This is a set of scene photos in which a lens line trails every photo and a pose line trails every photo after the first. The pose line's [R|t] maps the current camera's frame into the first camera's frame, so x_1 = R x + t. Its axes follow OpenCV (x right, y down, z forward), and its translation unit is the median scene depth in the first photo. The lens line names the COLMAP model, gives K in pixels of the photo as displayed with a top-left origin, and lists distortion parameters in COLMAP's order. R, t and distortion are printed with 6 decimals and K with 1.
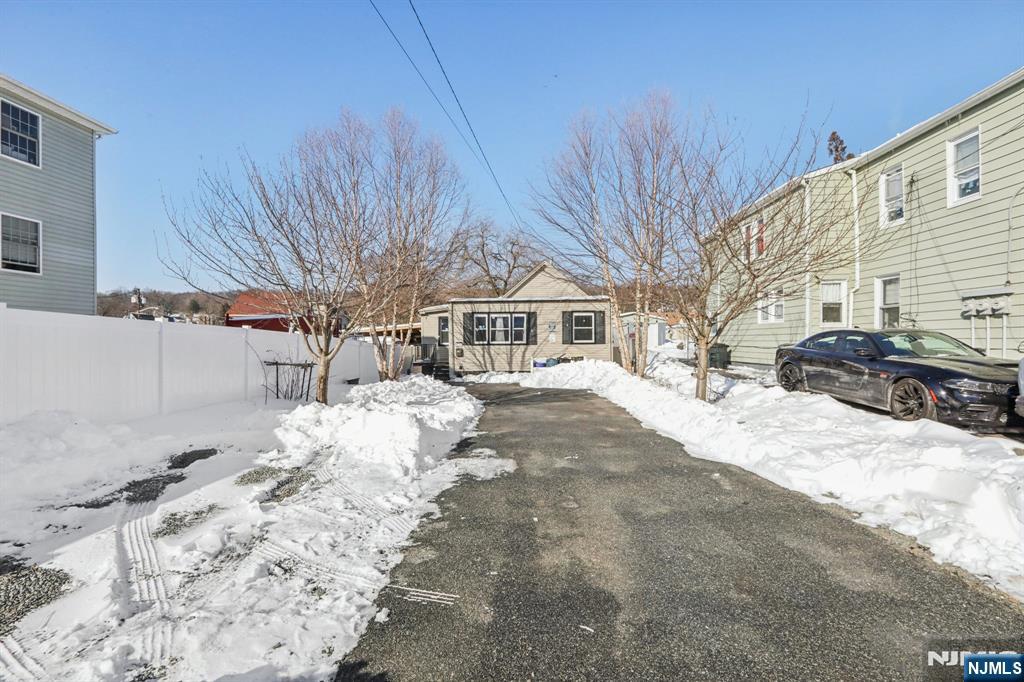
lens RADIAL K [[463.5, 0, 512.0], [0, 463.5, 341.0], [0, 0, 1]] dist [0.001218, 0.000821]
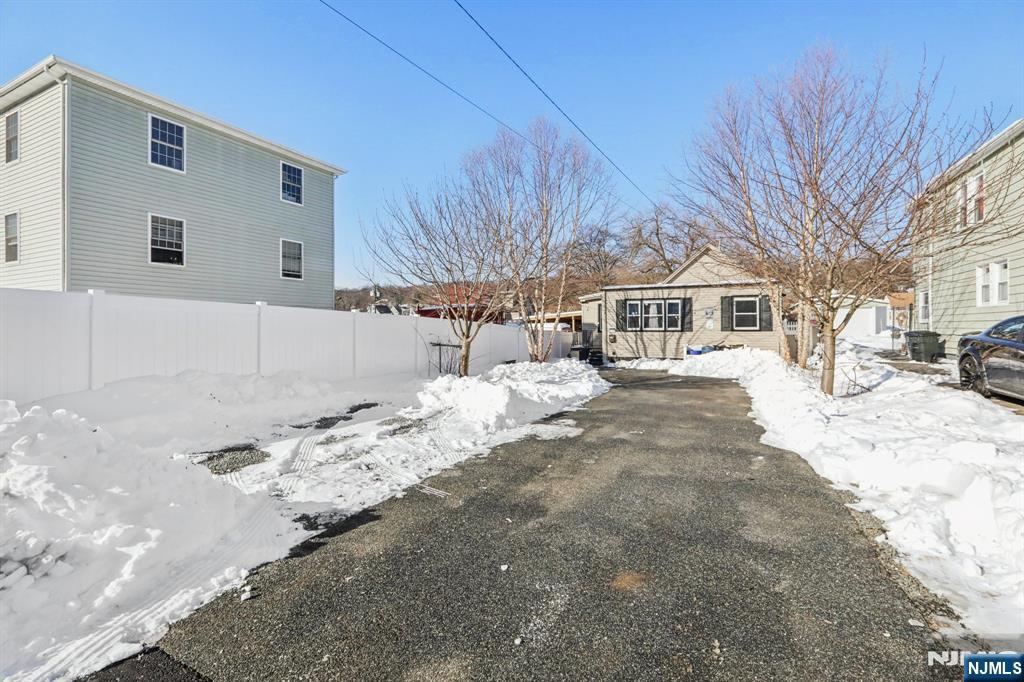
lens RADIAL K [[476.4, 0, 517.1], [0, 476.4, 326.6], [0, 0, 1]] dist [-0.001995, 0.000522]
pose [[0.918380, 0.003039, -0.395687, 0.128738], [-0.004072, 0.999990, -0.001771, 0.001191], [0.395678, 0.003238, 0.918384, -0.062937]]
